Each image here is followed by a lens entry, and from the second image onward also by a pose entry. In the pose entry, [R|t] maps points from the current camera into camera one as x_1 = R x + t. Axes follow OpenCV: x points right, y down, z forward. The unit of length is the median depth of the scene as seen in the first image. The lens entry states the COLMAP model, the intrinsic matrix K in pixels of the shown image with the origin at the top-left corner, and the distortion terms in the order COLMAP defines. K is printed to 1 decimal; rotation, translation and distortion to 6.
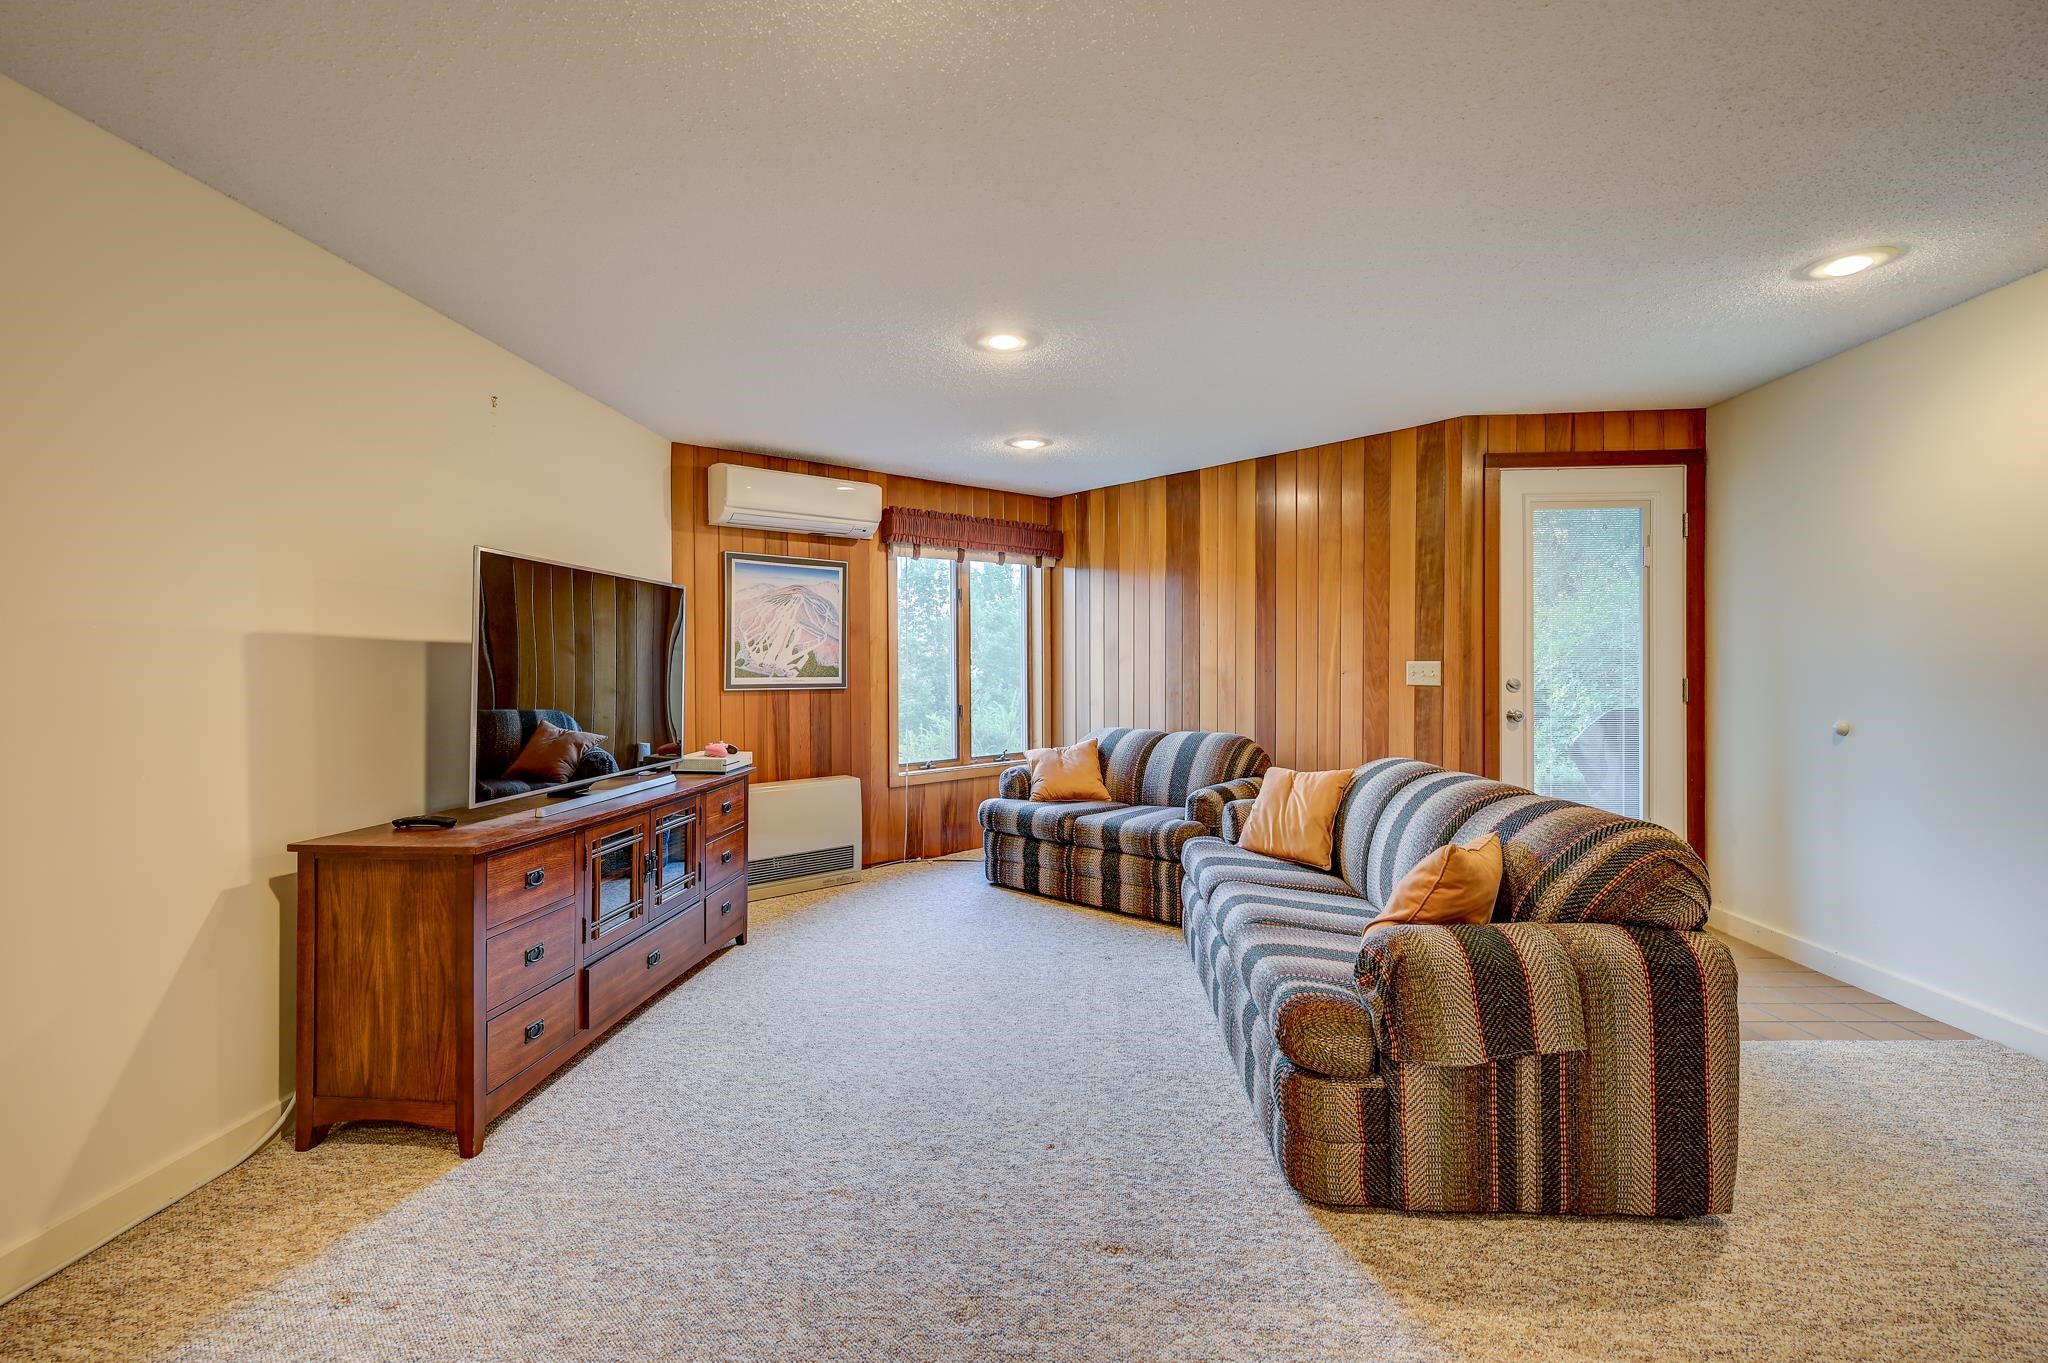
lens RADIAL K [[923.9, 0, 1034.6], [0, 923.9, 674.4], [0, 0, 1]] dist [0.010955, -0.001562]
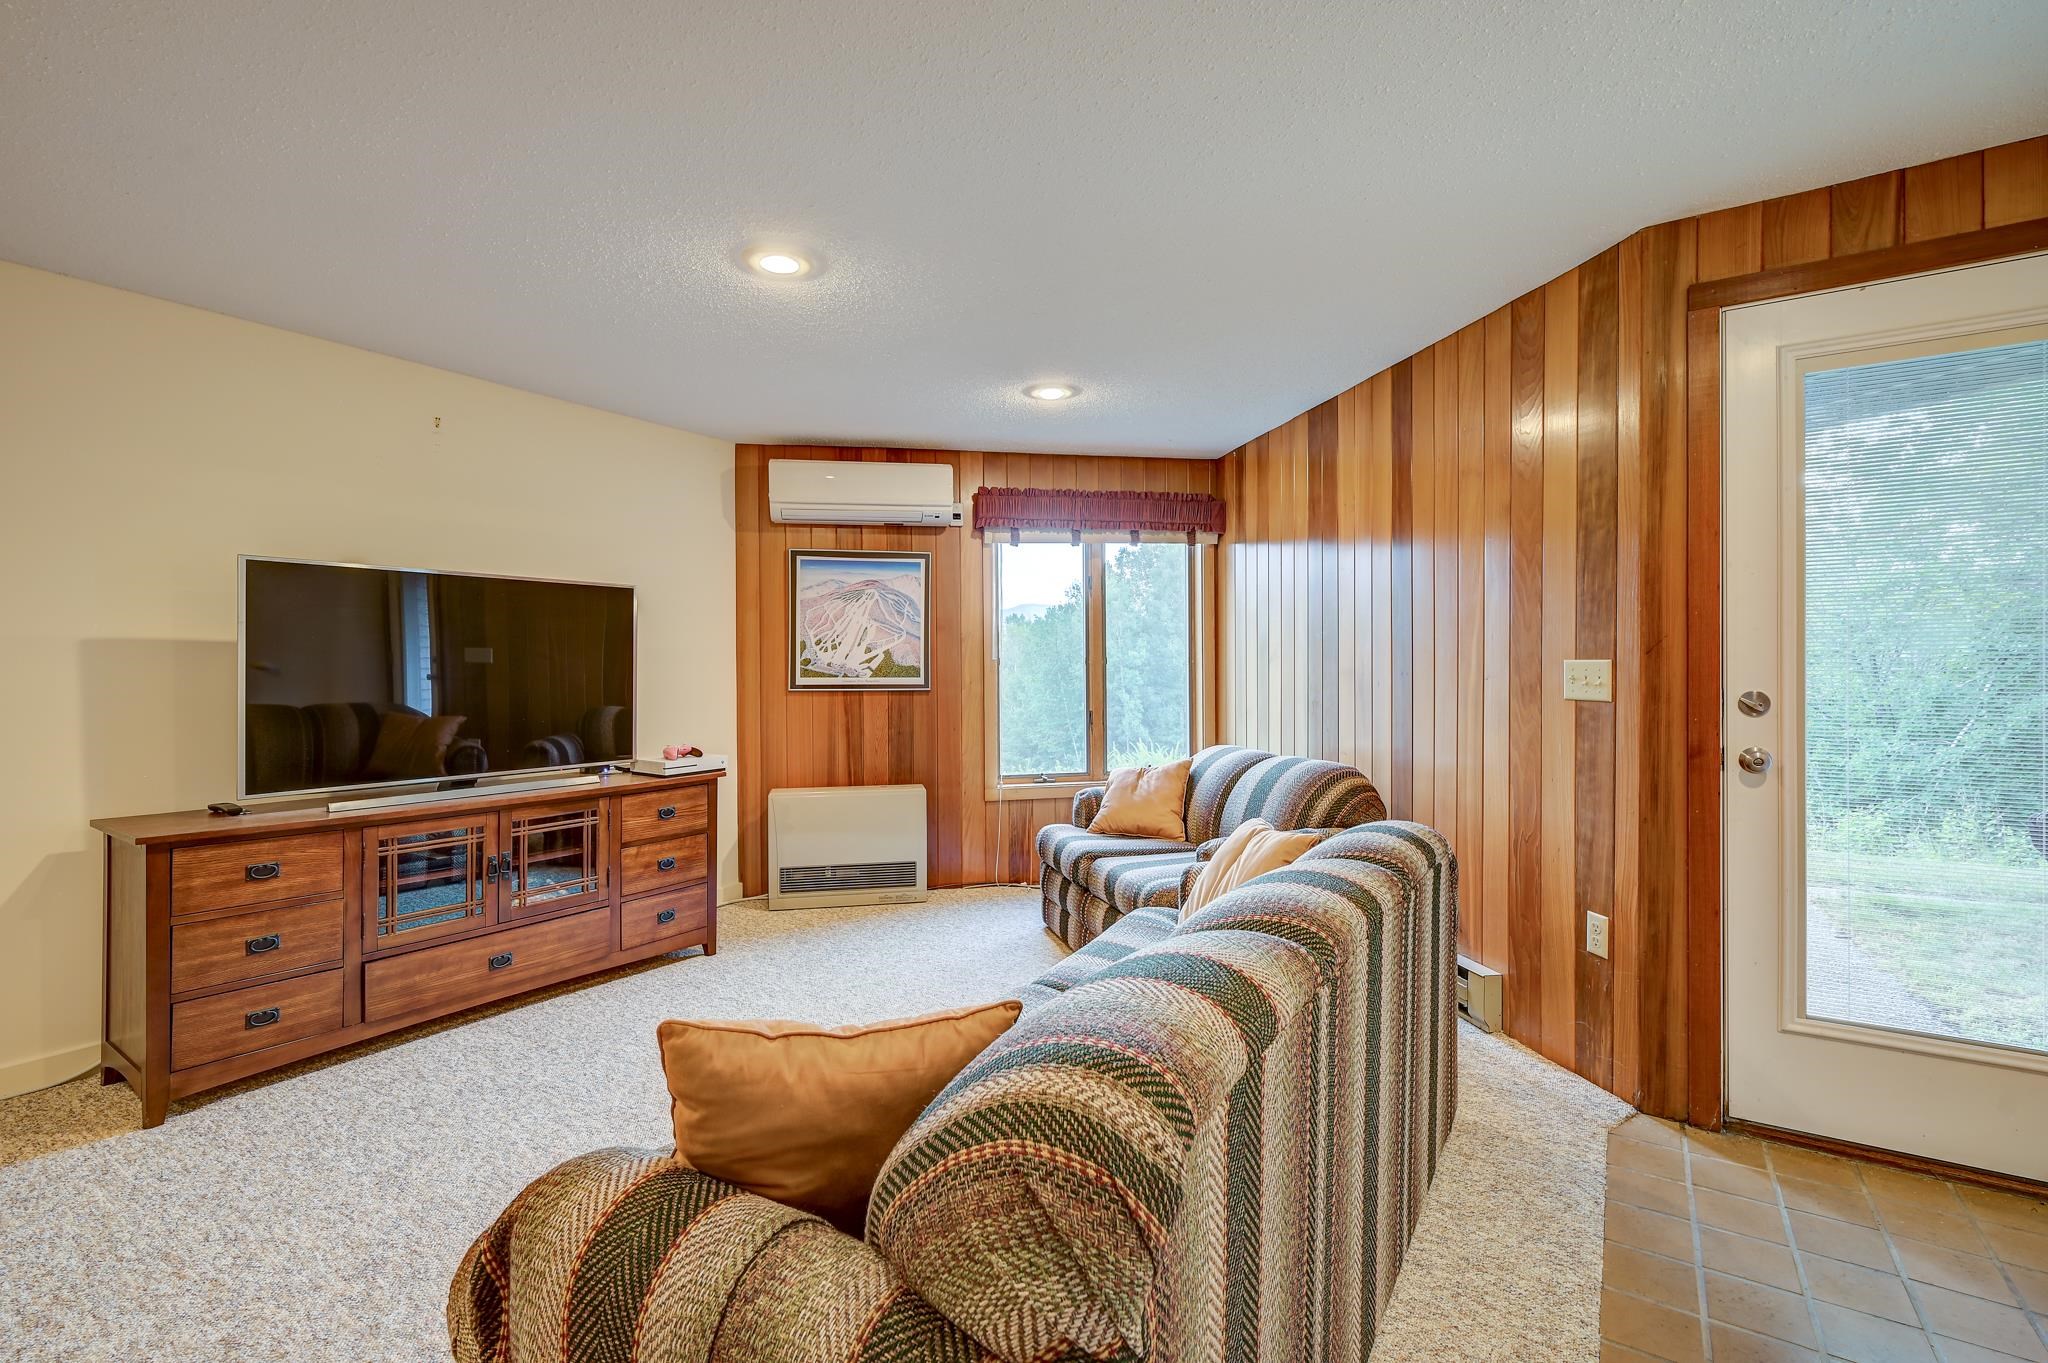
lens RADIAL K [[923.9, 0, 1019.4], [0, 923.9, 675.1], [0, 0, 1]] dist [0.010955, -0.001562]
pose [[0.862083, 0.006937, -0.506719, 0.357448], [-0.005260, 0.999975, 0.004740, -0.004652], [0.506739, -0.001421, 0.862098, 0.264671]]
